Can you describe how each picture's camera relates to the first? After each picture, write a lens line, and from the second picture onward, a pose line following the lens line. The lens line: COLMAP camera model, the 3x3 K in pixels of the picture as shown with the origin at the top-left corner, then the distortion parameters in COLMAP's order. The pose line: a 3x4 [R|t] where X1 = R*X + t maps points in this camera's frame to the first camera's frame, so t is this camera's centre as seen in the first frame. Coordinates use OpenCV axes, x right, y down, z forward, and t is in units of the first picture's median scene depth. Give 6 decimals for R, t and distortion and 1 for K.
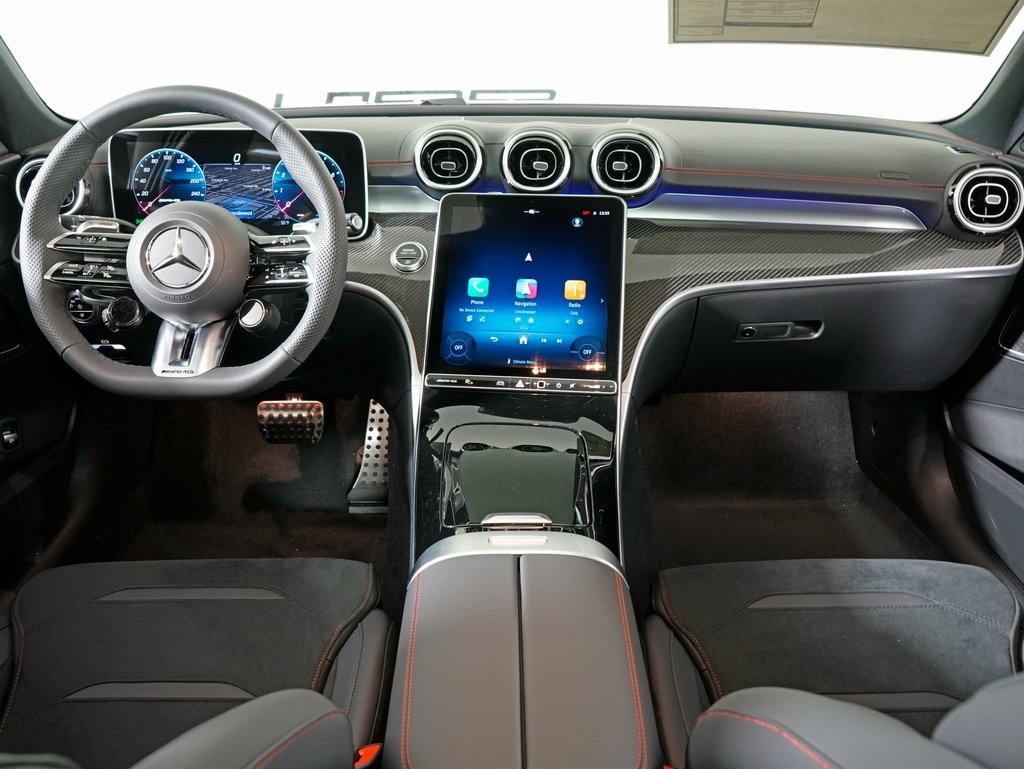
lens RADIAL K [[919.1, 0, 515.8], [0, 919.1, 380.2], [0, 0, 1]] dist [-0.013593, 0.019254]
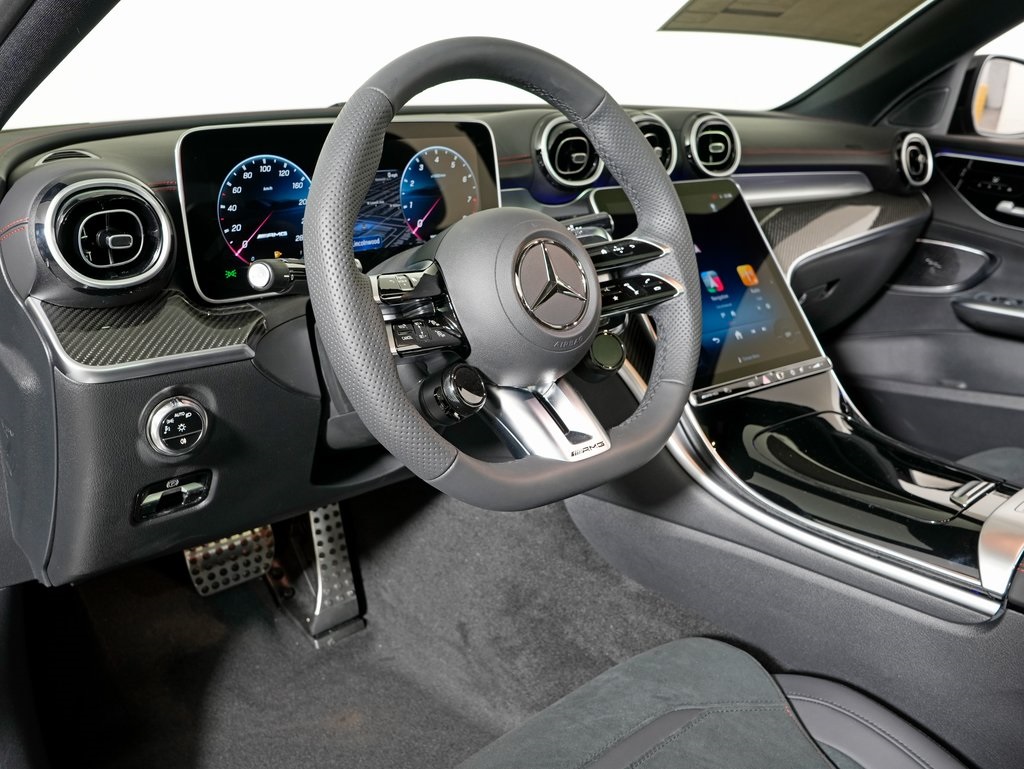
lens RADIAL K [[919.1, 0, 509.9], [0, 919.1, 389.0], [0, 0, 1]] dist [-0.013593, 0.019254]
pose [[0.739000, -0.212097, 0.639448, -0.702921], [0.241893, 0.969394, 0.041984, -0.079213], [-0.628782, 0.123652, 0.767687, 0.420792]]
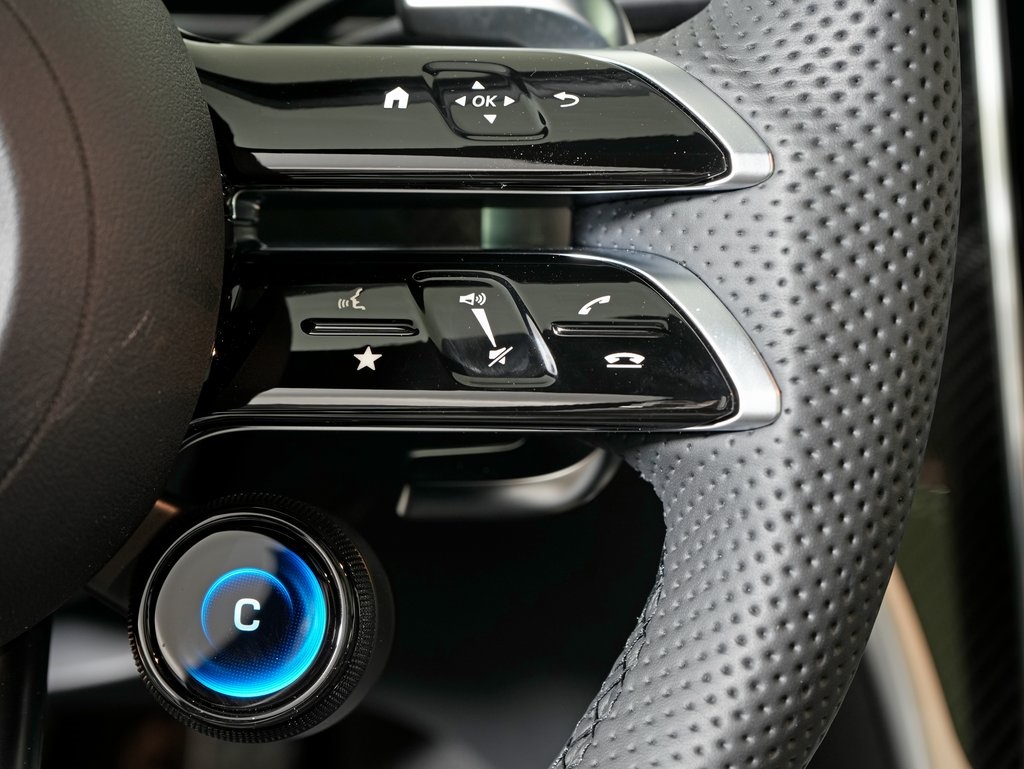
lens RADIAL K [[1934.1, 0, 504.9], [0, 1934.1, 373.0], [0, 0, 1]] dist [-0.039186, 0.000000]
pose [[0.979797, -0.019055, 0.199085, -0.262587], [0.008335, 0.998476, 0.054546, -0.107210], [-0.199821, -0.051785, 0.978463, 0.609093]]
